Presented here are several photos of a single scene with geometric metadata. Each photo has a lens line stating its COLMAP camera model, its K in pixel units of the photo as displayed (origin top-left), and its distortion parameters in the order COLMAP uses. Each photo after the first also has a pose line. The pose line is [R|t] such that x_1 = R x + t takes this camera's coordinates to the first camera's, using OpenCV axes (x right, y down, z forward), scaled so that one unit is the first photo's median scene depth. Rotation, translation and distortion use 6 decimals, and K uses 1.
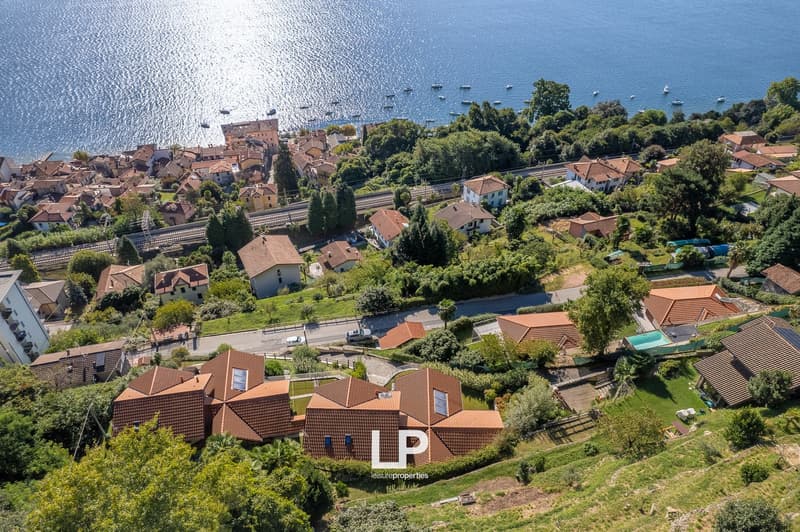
lens RADIAL K [[512.6, 0, 400.0], [0, 512.6, 266.0], [0, 0, 1]] dist [-0.082003, 0.078331]
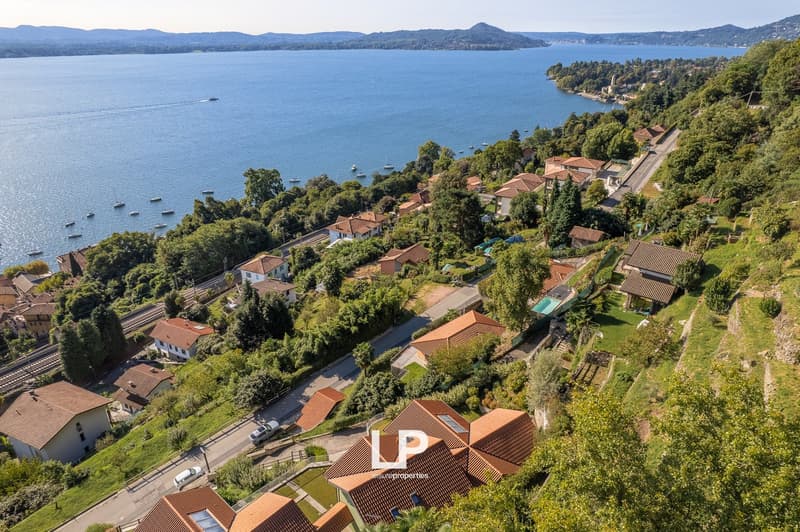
lens RADIAL K [[512.6, 0, 400.0], [0, 512.6, 266.0], [0, 0, 1]] dist [-0.082003, 0.078331]
pose [[0.792159, -0.253318, 0.555260, -0.193712], [0.359929, 0.928645, -0.089828, 0.026459], [-0.492885, 0.271013, 0.826811, 0.106478]]
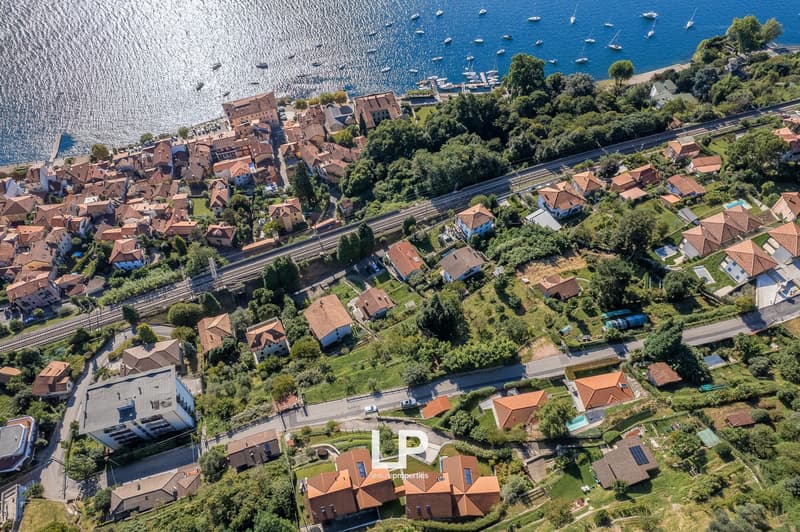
lens RADIAL K [[512.6, 0, 400.0], [0, 512.6, 266.0], [0, 0, 1]] dist [-0.082003, 0.078331]
pose [[0.996905, -0.067880, 0.039653, -0.095874], [0.053835, 0.957050, 0.284881, -0.503582], [-0.057288, -0.281865, 0.957742, -0.296096]]
